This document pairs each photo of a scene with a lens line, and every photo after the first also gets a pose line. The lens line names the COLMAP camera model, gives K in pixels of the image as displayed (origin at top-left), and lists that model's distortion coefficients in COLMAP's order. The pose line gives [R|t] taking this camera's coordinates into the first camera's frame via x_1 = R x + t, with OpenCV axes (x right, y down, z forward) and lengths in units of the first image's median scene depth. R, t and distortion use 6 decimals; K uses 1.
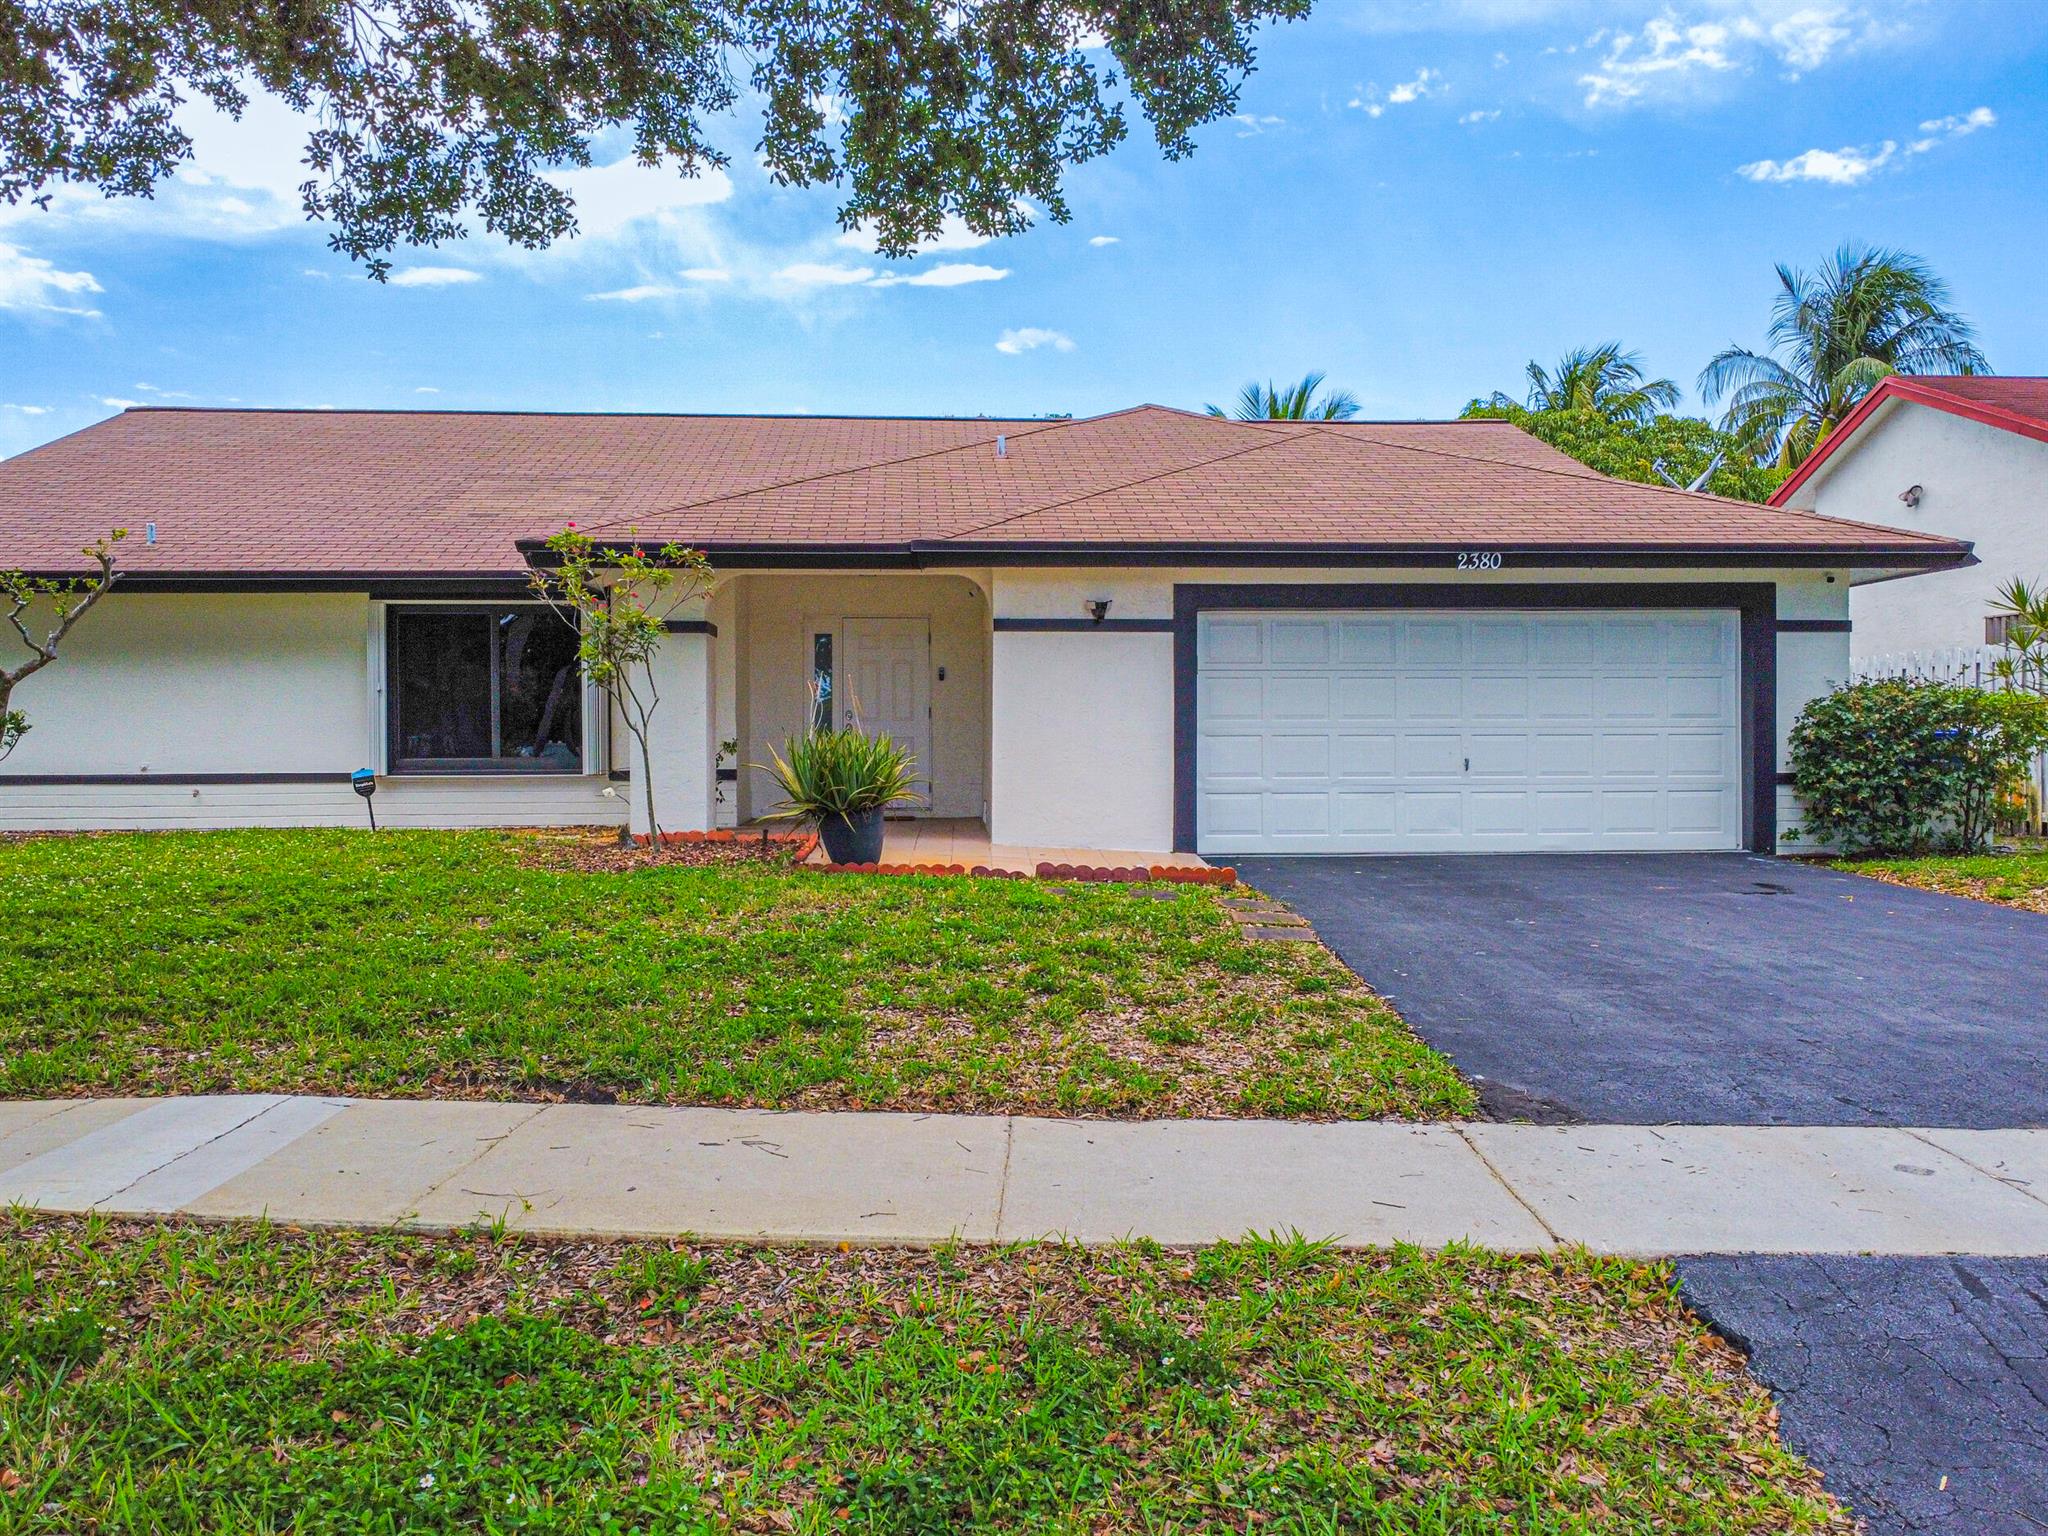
lens RADIAL K [[1442.3, 0, 1024.0], [0, 1442.3, 768.0], [0, 0, 1]] dist [0.000167, -0.001860]
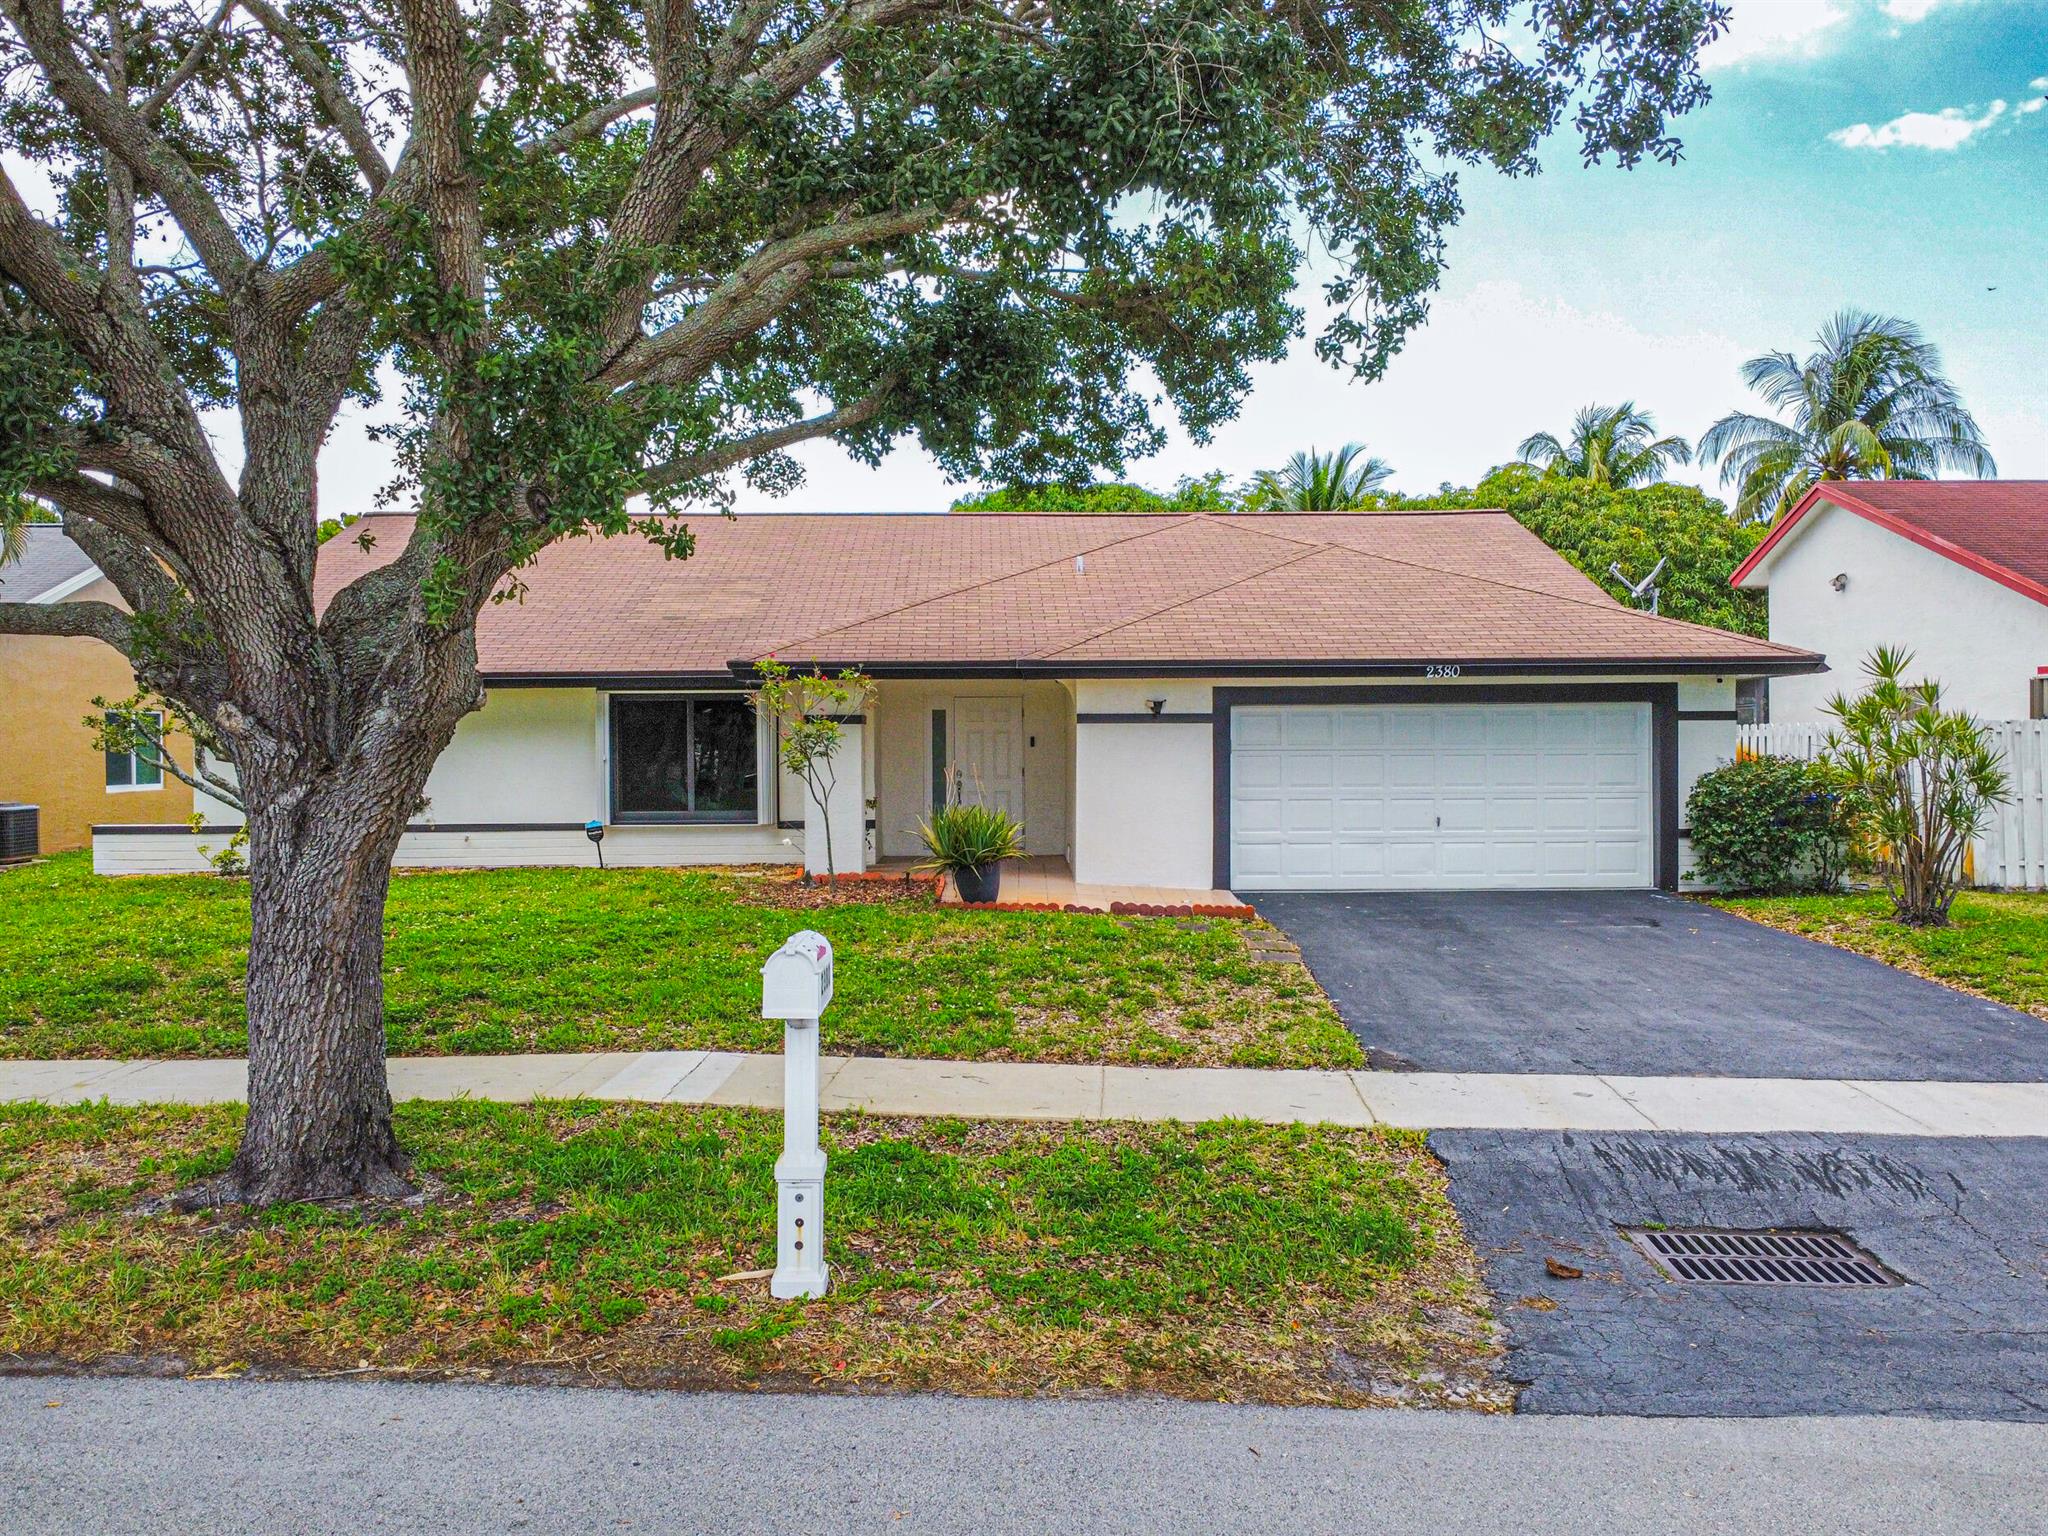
lens RADIAL K [[1426.3, 0, 1024.0], [0, 1426.3, 768.0], [0, 0, 1]] dist [-0.002107, 0.000660]
pose [[0.999003, -0.001817, -0.044596, -0.012450], [0.001809, 0.999998, -0.000211, -0.059184], [0.044596, 0.000130, 0.999005, -0.354204]]
